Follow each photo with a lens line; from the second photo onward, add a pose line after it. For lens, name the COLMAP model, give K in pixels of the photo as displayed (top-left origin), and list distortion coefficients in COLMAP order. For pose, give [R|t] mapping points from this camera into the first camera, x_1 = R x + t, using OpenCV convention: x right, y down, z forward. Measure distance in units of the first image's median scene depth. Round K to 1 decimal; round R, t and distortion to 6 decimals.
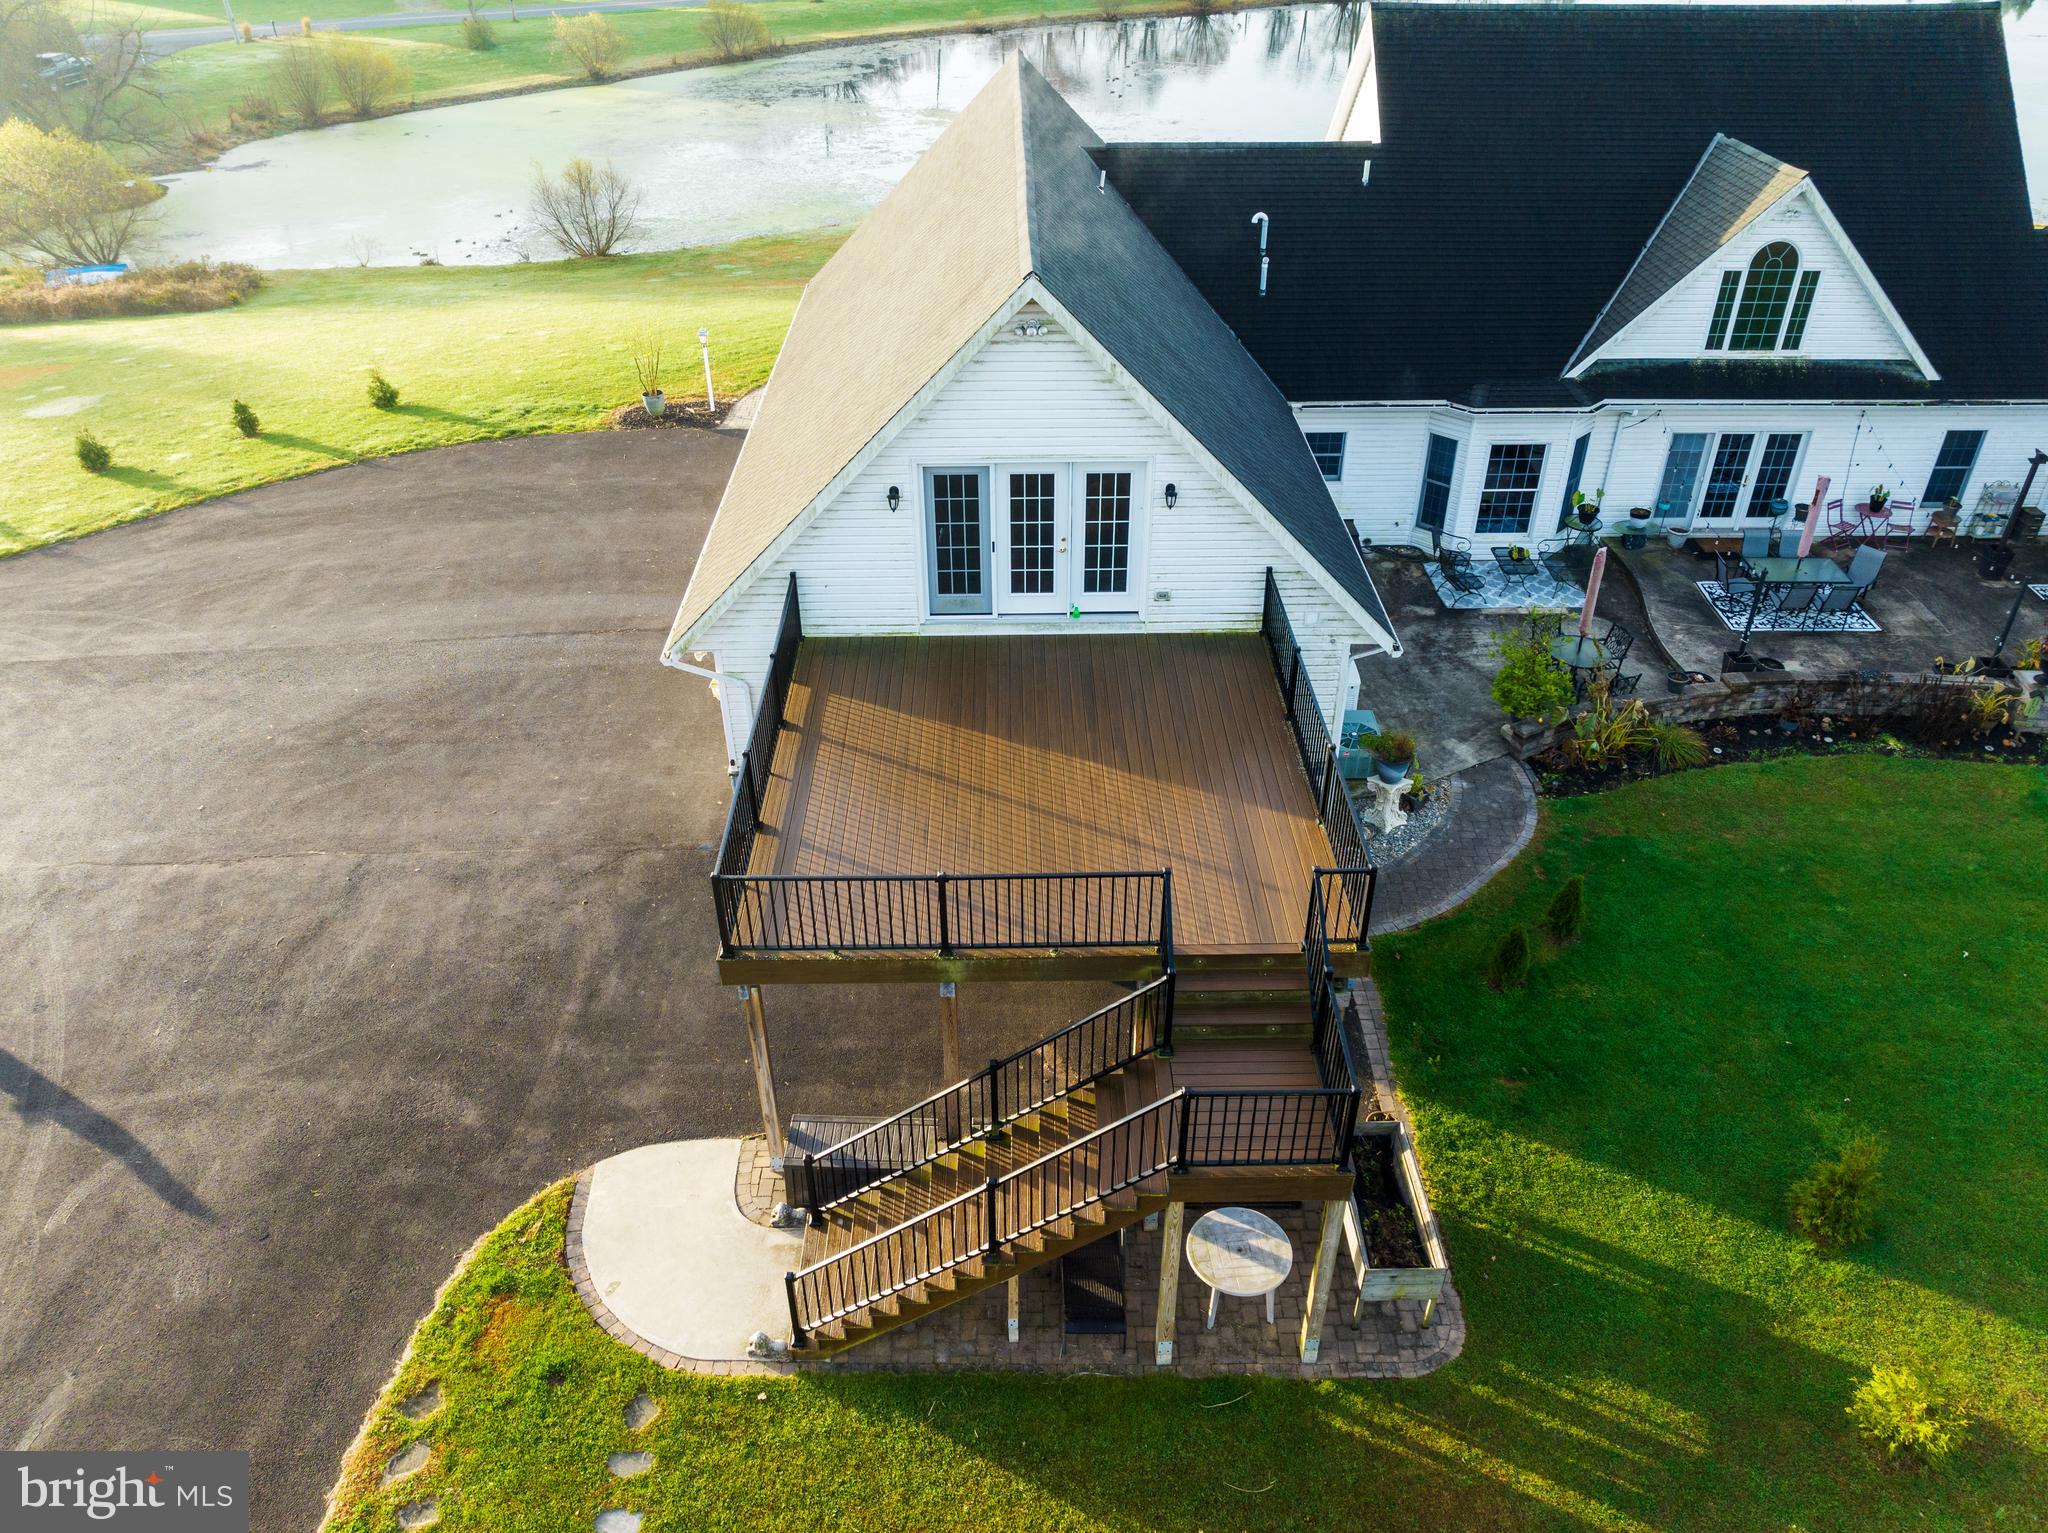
lens RADIAL K [[1441.4, 0, 1027.2], [0, 1441.4, 779.4], [0, 0, 1]] dist [-0.043019, 0.008226]
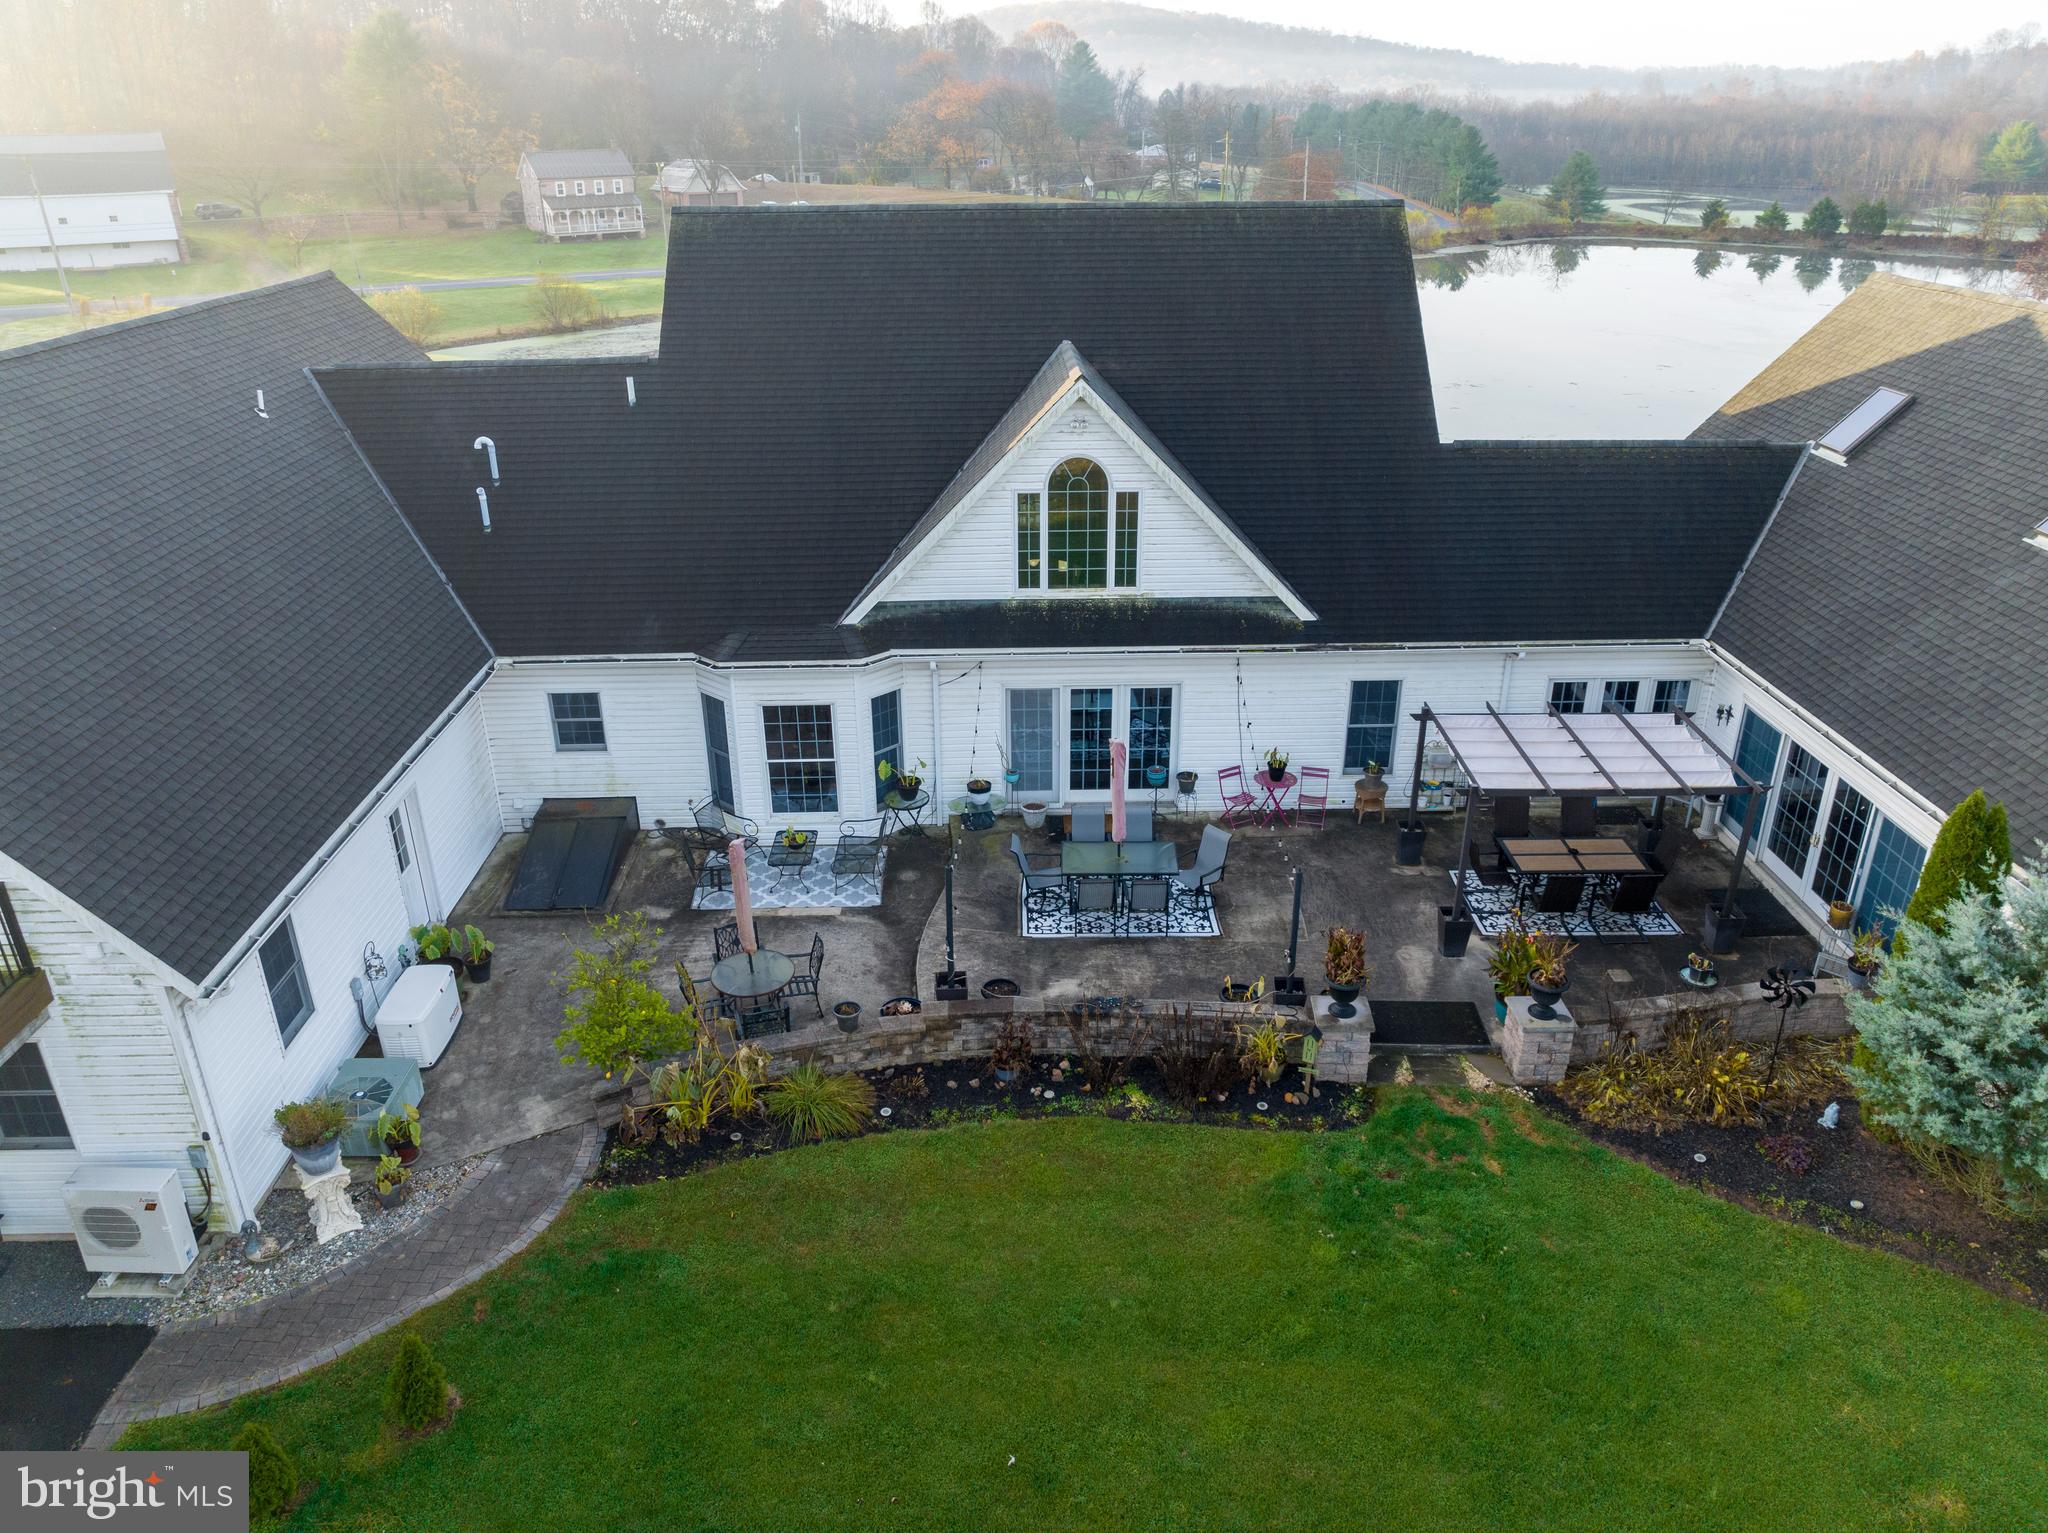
lens RADIAL K [[1441.4, 0, 1027.2], [0, 1441.4, 779.4], [0, 0, 1]] dist [-0.043019, 0.008226]
pose [[0.999943, -0.005028, 0.009392, 0.476469], [0.006579, 0.984876, -0.173138, -0.052040], [-0.008380, 0.173190, 0.984853, 0.209252]]
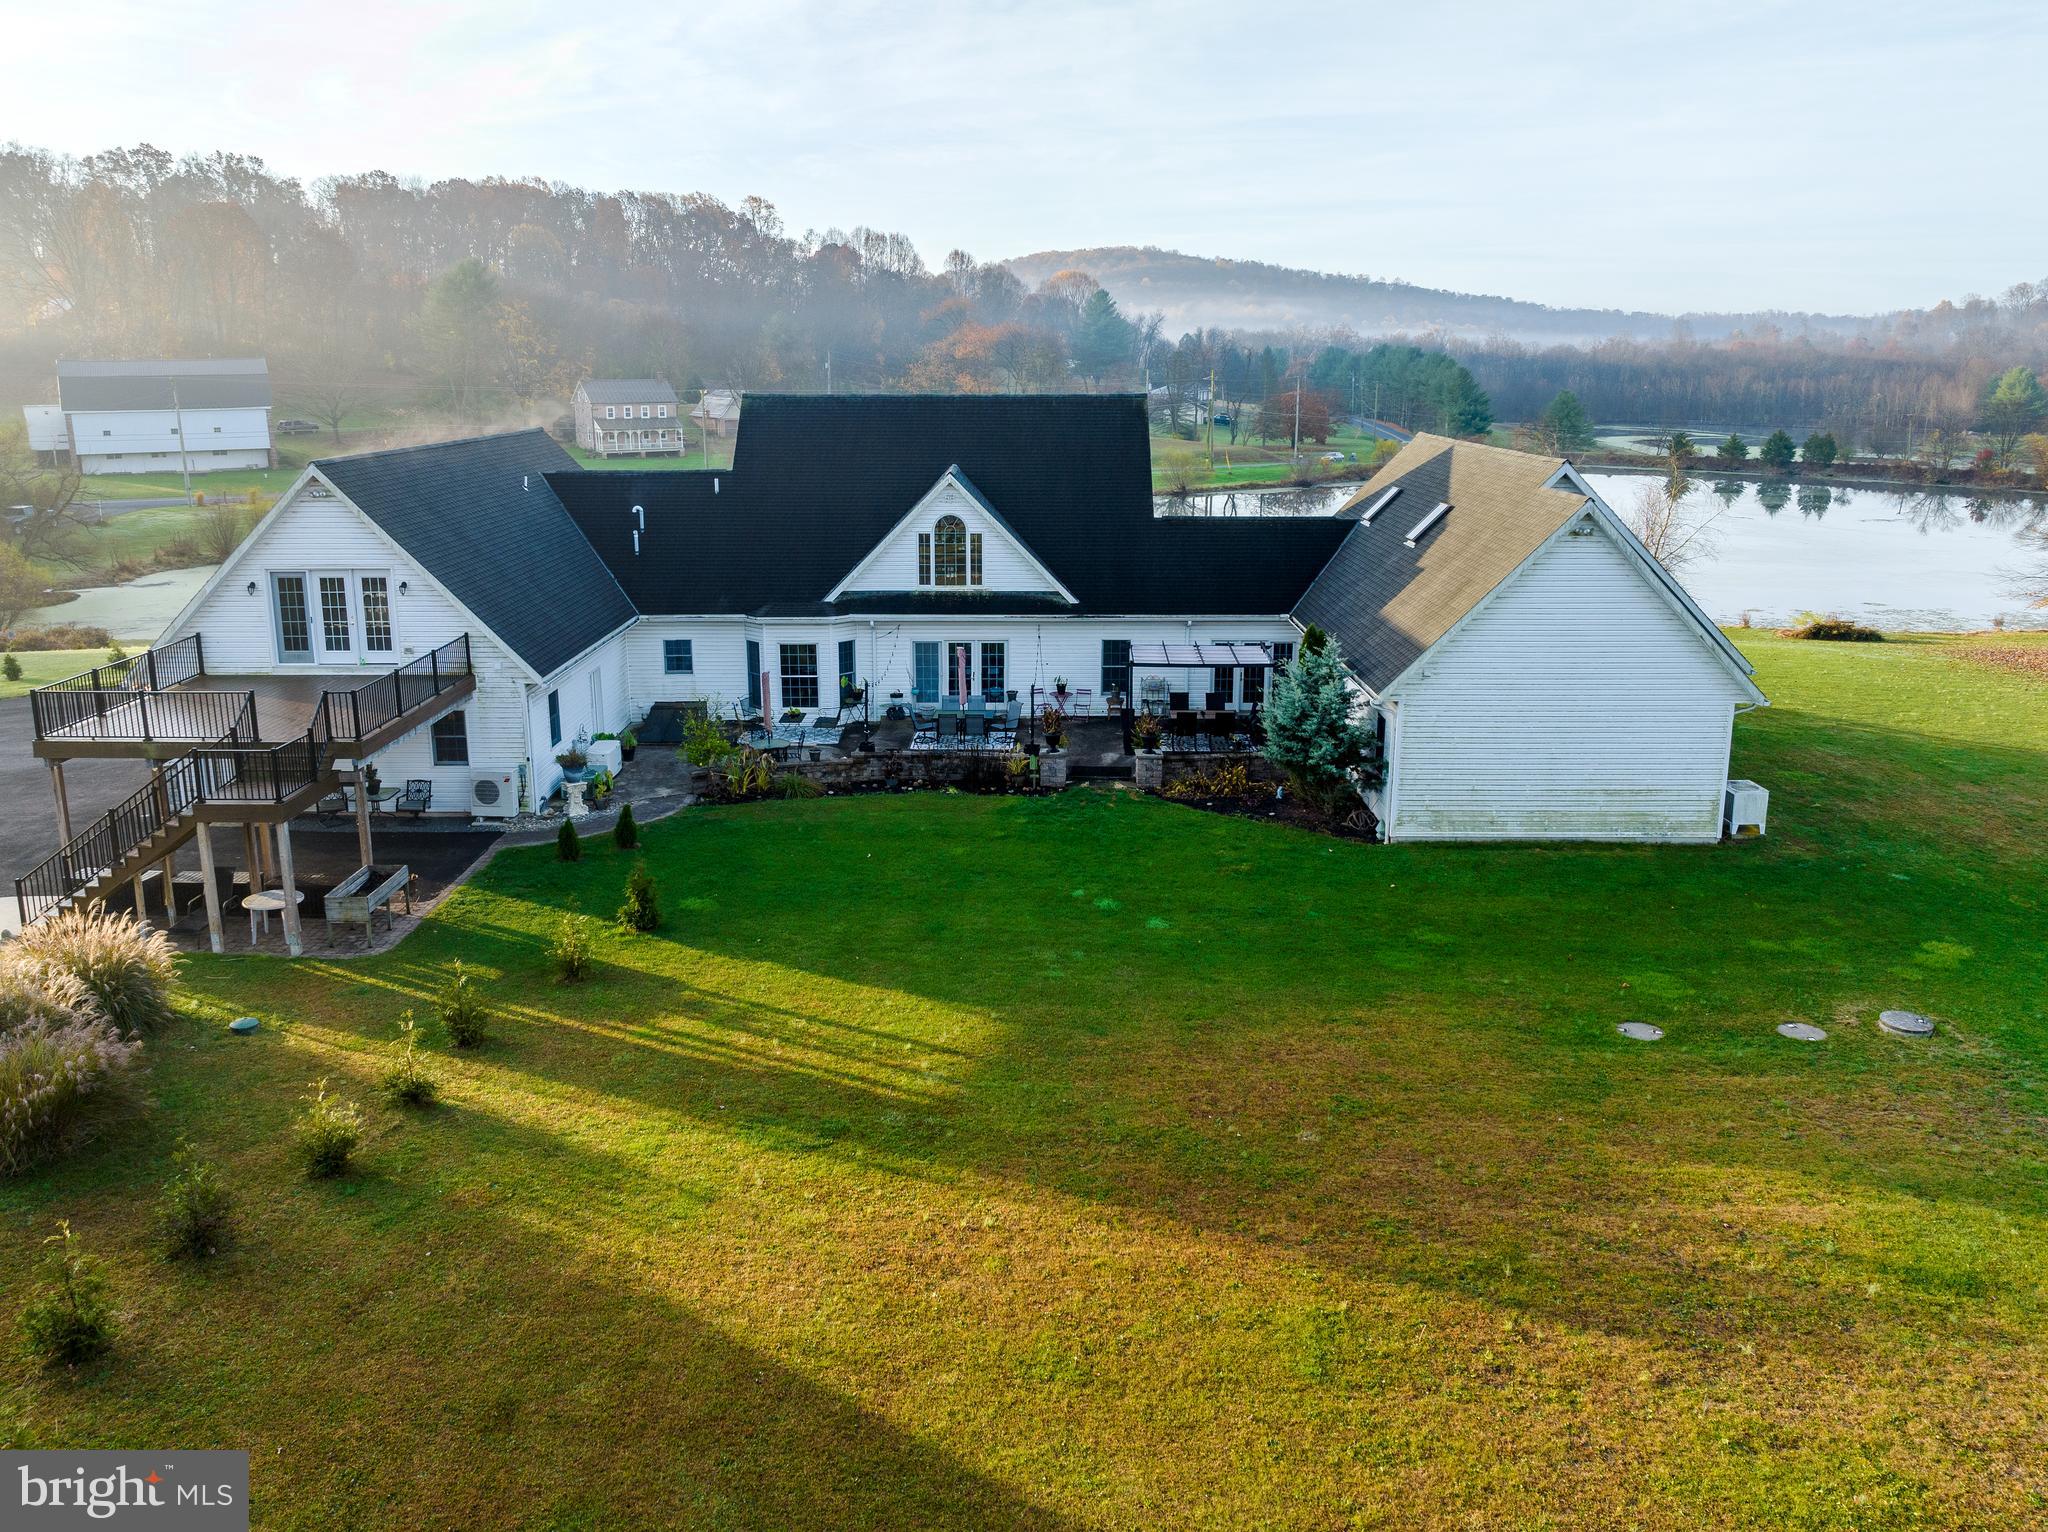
lens RADIAL K [[1563.5, 0, 1032.5], [0, 1563.5, 744.8], [0, 0, 1]] dist [-0.036604, -0.003292]
pose [[0.999923, 0.009739, -0.007639, 0.616573], [-0.011825, 0.933940, -0.357234, 0.457168], [0.003655, 0.357296, 0.933984, -0.504000]]
